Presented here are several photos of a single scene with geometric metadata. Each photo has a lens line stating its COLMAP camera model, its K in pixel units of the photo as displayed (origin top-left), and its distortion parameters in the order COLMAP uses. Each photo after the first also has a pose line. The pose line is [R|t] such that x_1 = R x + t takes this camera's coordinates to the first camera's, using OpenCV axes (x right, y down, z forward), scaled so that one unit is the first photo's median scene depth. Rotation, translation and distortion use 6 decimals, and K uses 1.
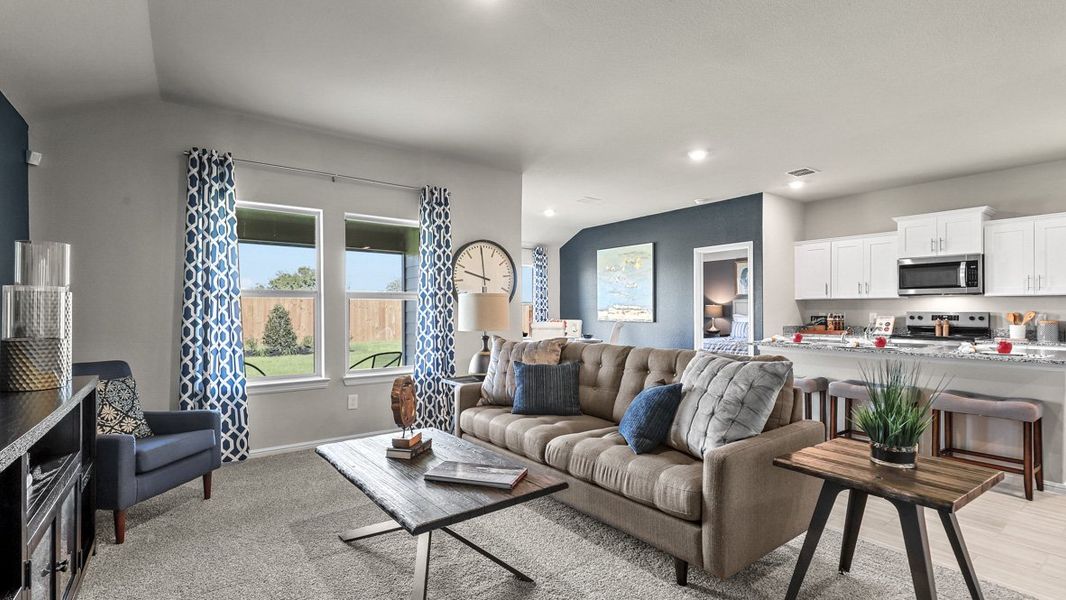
lens RADIAL K [[483.9, 0, 533.8], [0, 483.9, 312.1], [0, 0, 1]] dist [-0.000915, 0.000672]
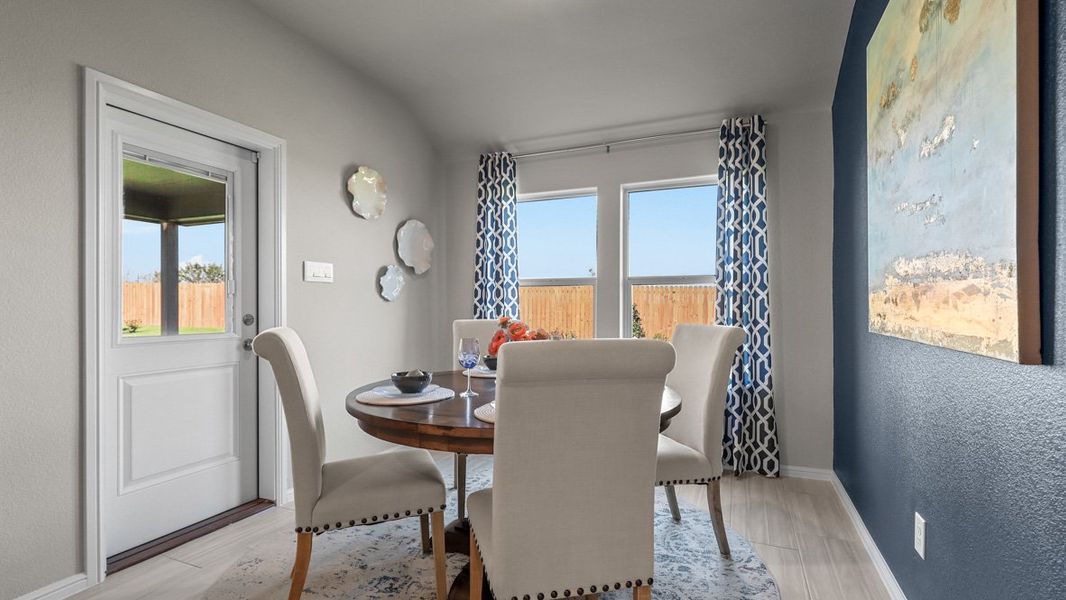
lens RADIAL K [[483.9, 0, 536.7], [0, 483.9, 306.3], [0, 0, 1]] dist [-0.000915, 0.000672]
pose [[0.517879, 0.004148, -0.855444, 0.434243], [-0.004651, 0.999987, 0.002033, 0.008277], [0.855441, 0.002926, 0.517891, 1.237346]]
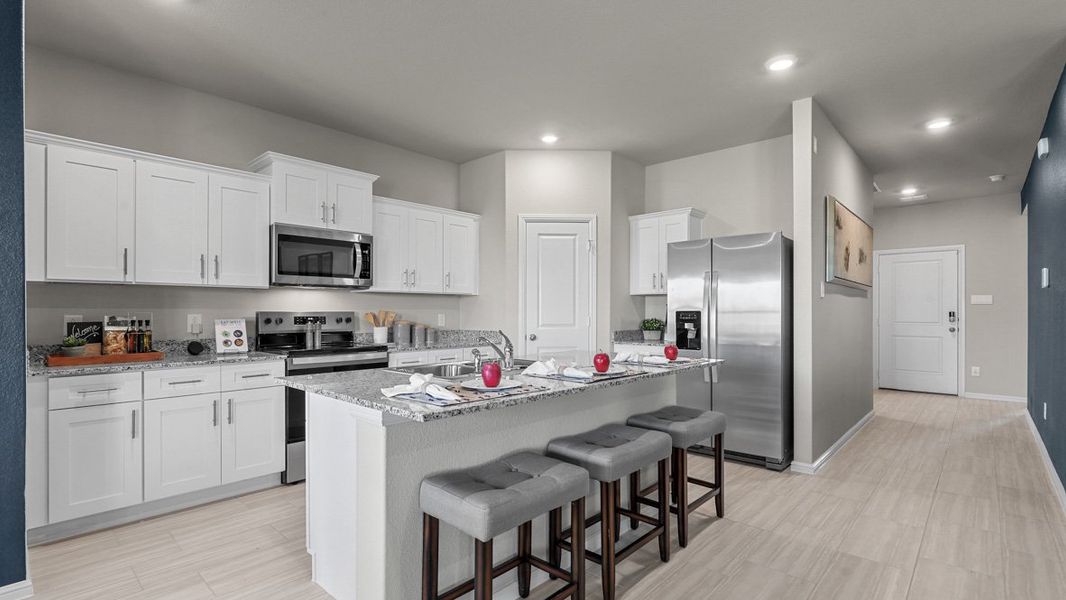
lens RADIAL K [[483.9, 0, 531.9], [0, 483.9, 311.1], [0, 0, 1]] dist [-0.000915, 0.000672]
pose [[-0.195125, 0.000741, 0.980778, 0.120100], [0.003661, 0.999993, -0.000028, -0.000258], [-0.980772, 0.003585, -0.195127, 0.898624]]
